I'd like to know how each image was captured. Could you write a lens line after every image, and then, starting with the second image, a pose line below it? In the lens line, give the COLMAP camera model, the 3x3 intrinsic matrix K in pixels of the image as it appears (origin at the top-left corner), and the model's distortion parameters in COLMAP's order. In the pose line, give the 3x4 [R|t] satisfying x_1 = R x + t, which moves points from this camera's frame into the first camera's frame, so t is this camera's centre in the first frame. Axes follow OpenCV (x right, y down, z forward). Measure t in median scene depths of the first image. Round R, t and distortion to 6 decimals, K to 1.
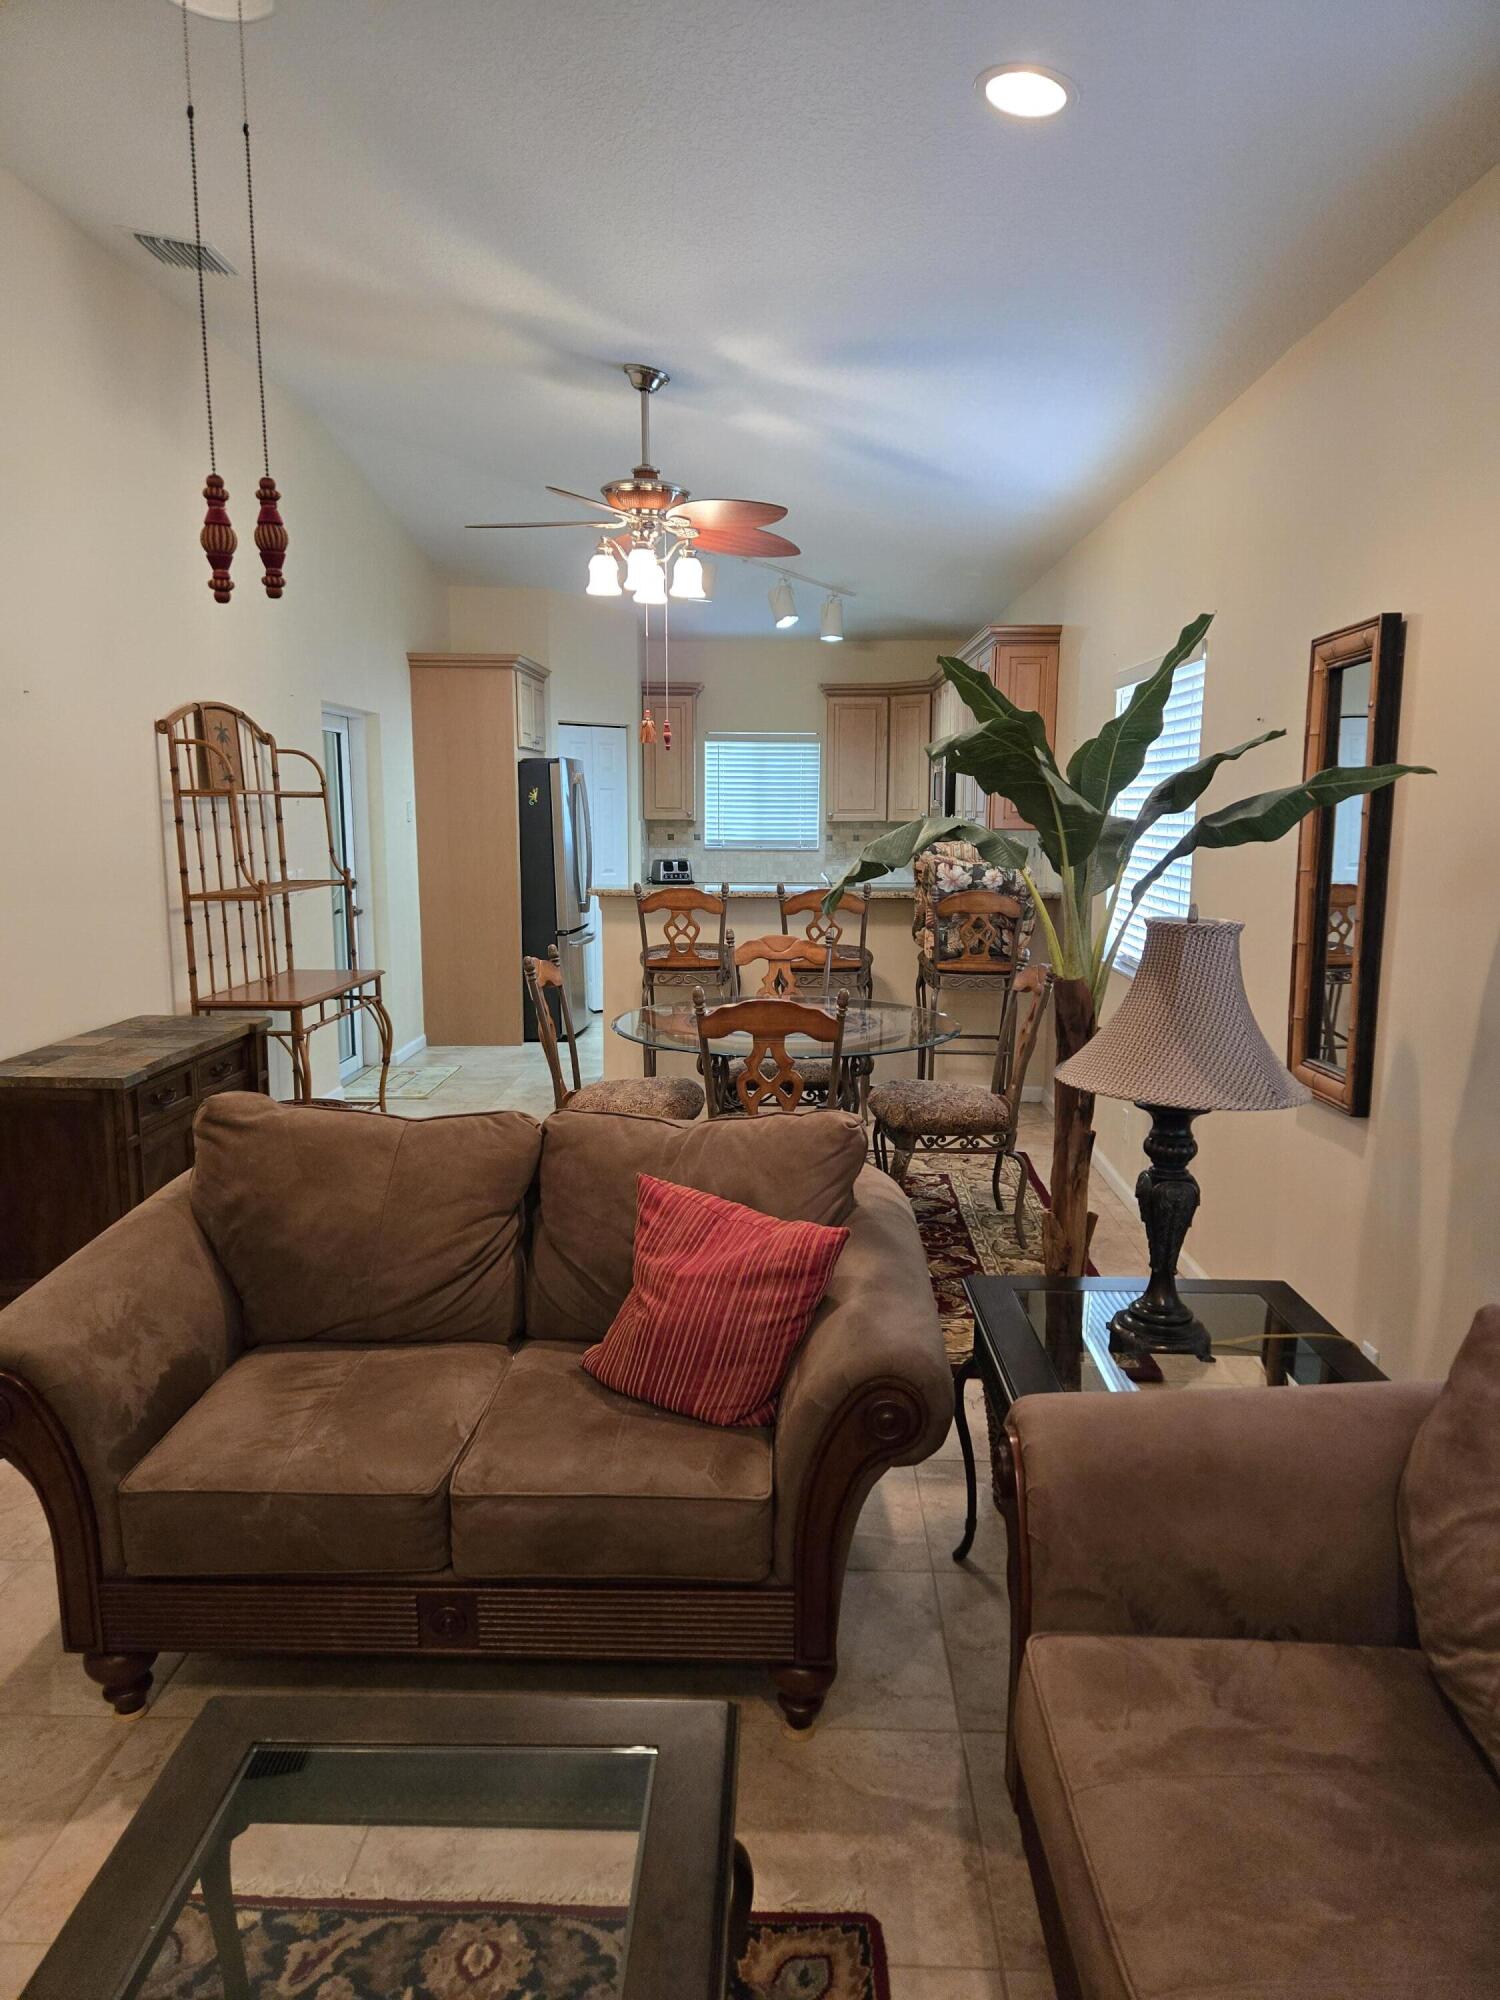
lens RADIAL K [[1316.9, 0, 749.7], [0, 1316.9, 996.6], [0, 0, 1]] dist [-0.004003, -0.000296]
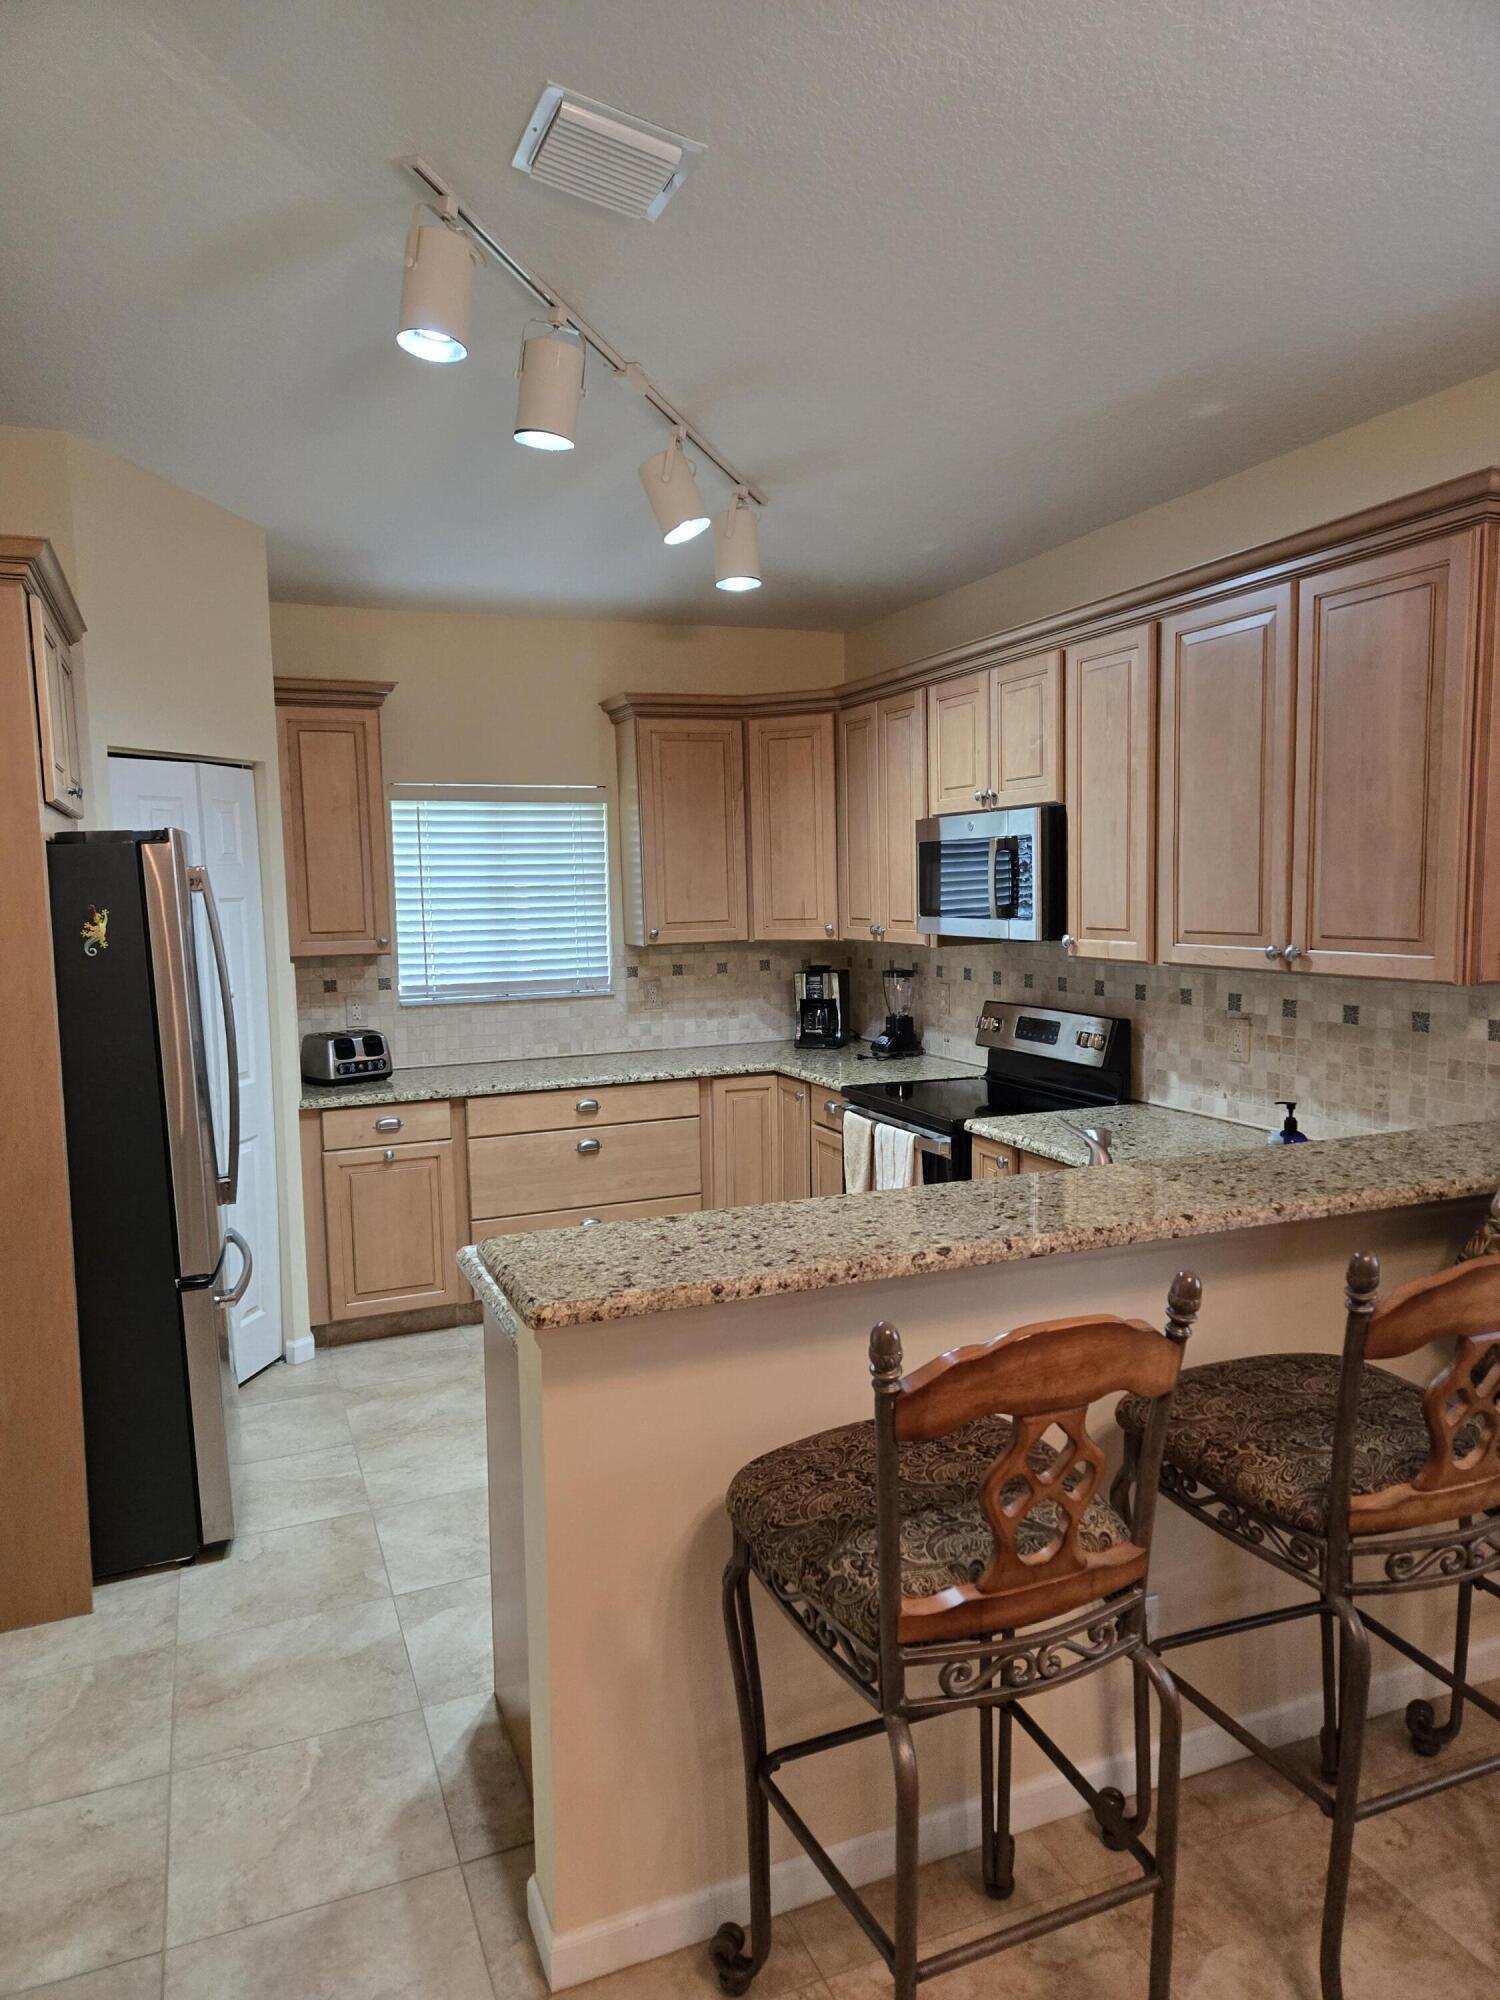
lens RADIAL K [[1334.0, 0, 758.1], [0, 1334.0, 996.8], [0, 0, 1]] dist [0.056328, -0.057409]
pose [[0.916887, -0.060914, 0.394472, -0.116981], [0.085098, 0.995397, -0.044089, -0.082212], [-0.389970, 0.073993, 0.917850, 0.469328]]
